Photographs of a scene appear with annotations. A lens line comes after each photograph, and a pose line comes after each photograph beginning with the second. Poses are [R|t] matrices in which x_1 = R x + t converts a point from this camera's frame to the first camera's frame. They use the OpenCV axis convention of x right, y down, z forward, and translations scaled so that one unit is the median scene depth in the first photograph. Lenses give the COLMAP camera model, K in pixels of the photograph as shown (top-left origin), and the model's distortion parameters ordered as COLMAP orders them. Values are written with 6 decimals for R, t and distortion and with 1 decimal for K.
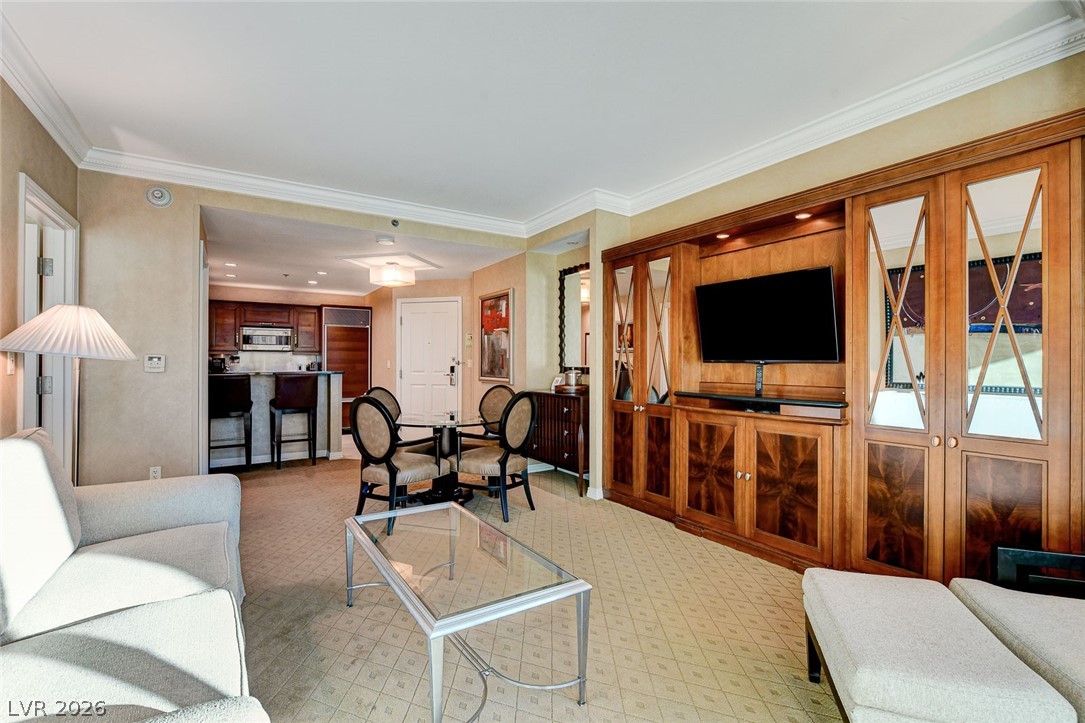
lens RADIAL K [[476.6, 0, 542.5], [0, 476.6, 361.5], [0, 0, 1]] dist [-0.024959, 0.000029]
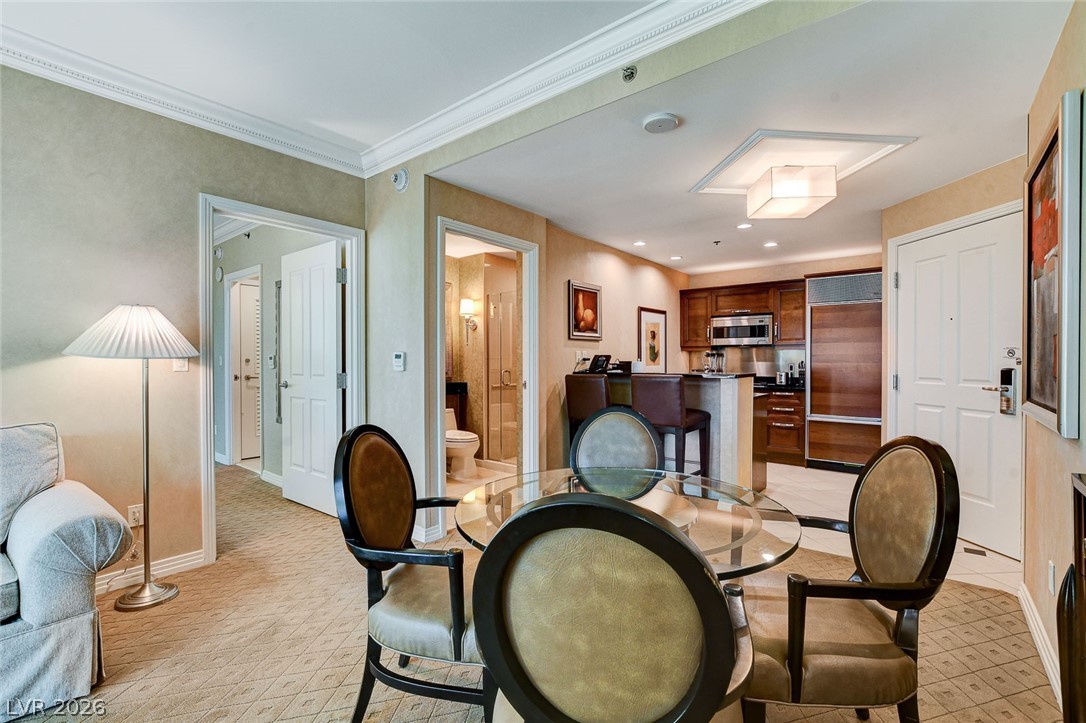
lens RADIAL K [[477.0, 0, 543.0], [0, 477.0, 361.5], [0, 0, 1]] dist [-0.024959, 0.000029]
pose [[0.308500, 0.002111, -0.951222, 0.087626], [0.003108, 0.999990, 0.003227, 0.000546], [0.951219, -0.003952, 0.308490, 0.559437]]
